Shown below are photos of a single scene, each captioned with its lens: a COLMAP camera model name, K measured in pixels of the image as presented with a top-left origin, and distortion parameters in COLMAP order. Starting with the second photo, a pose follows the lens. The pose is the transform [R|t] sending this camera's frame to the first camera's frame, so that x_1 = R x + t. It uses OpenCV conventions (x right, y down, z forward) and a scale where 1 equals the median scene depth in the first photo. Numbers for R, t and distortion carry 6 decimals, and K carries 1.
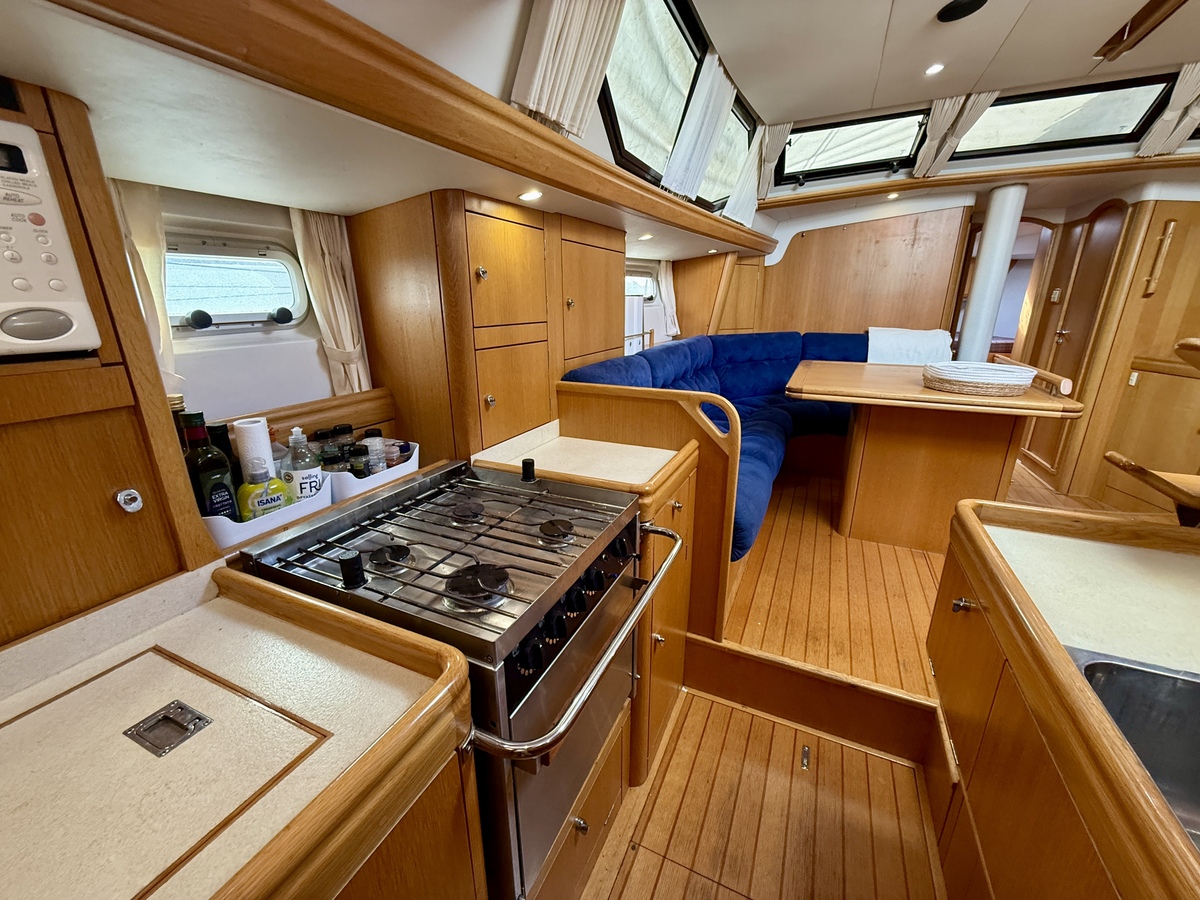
lens RADIAL K [[479.7, 0, 602.3], [0, 479.7, 450.2], [0, 0, 1]] dist [-0.000510, 0.000015]
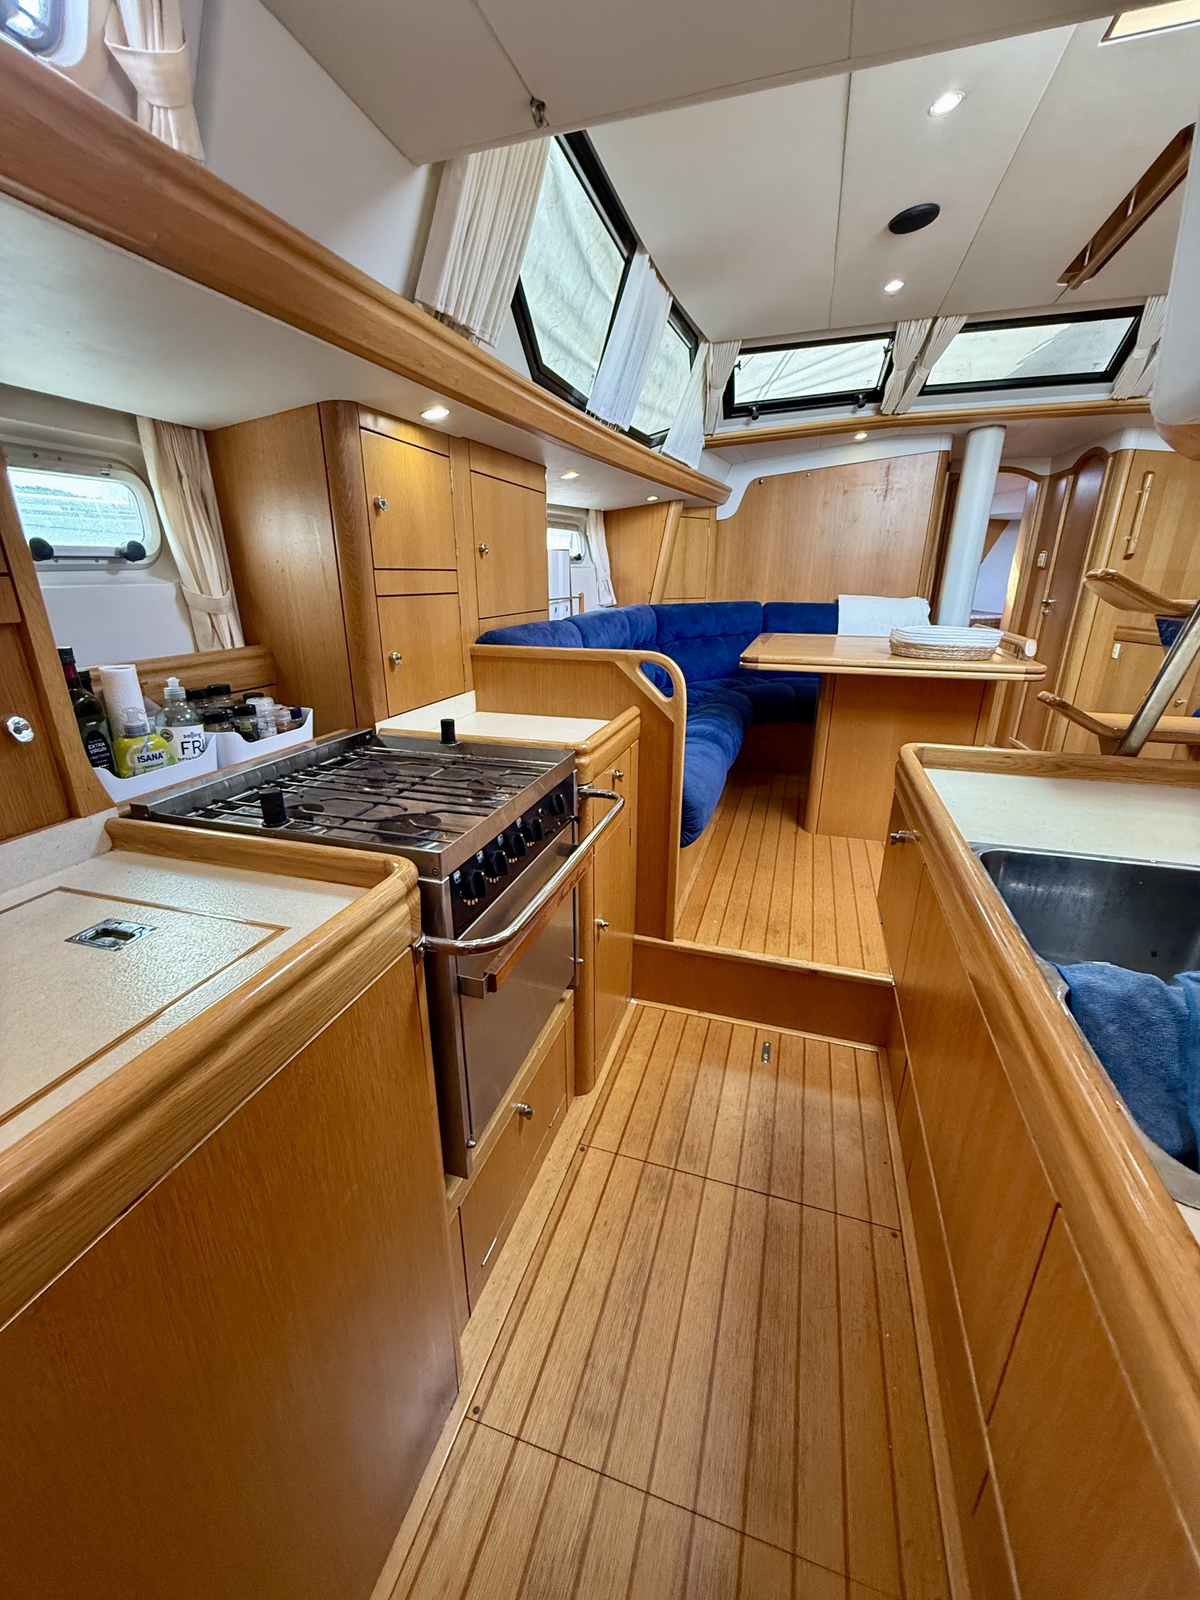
lens RADIAL K [[639.6, 0, 599.0], [0, 639.6, 797.0], [0, 0, 1]] dist [-0.000510, 0.000015]
pose [[0.991779, -0.037632, 0.122308, -0.016828], [0.033846, 0.998886, 0.032890, 0.079191], [-0.123409, -0.028480, 0.991947, -0.117725]]
